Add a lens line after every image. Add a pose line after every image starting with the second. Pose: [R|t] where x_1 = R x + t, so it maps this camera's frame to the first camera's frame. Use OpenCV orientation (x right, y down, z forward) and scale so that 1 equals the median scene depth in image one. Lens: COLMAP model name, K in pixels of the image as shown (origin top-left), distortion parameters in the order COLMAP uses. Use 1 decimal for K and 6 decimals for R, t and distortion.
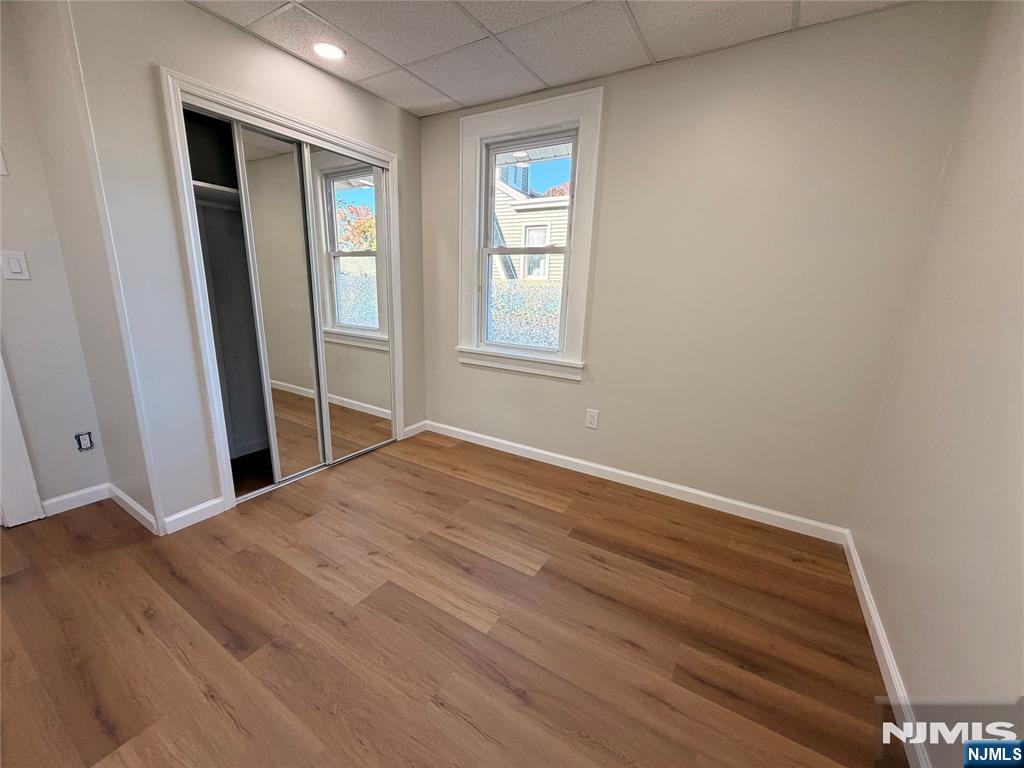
lens RADIAL K [[405.2, 0, 509.0], [0, 405.2, 385.7], [0, 0, 1]] dist [-0.001222, 0.000326]
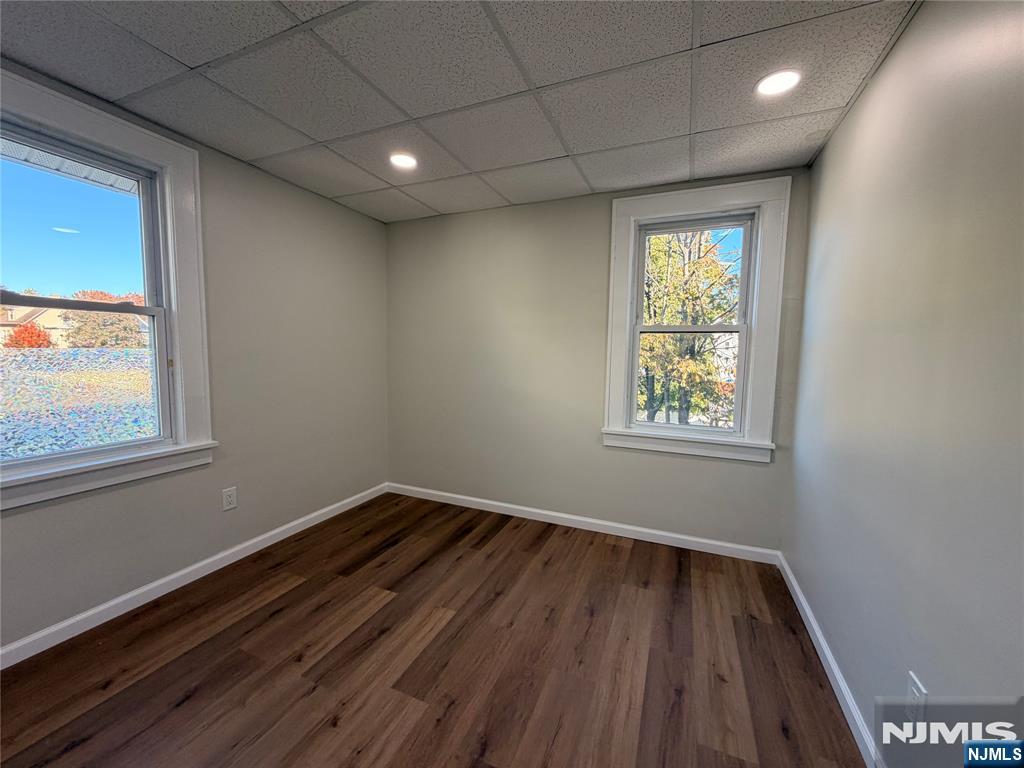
lens RADIAL K [[405.2, 0, 509.0], [0, 405.2, 385.7], [0, 0, 1]] dist [-0.001222, 0.000326]
pose [[-0.145967, -0.116929, 0.982355, -0.908006], [0.214662, 0.965589, 0.146830, -0.195342], [-0.965719, 0.232307, -0.115843, 0.550379]]
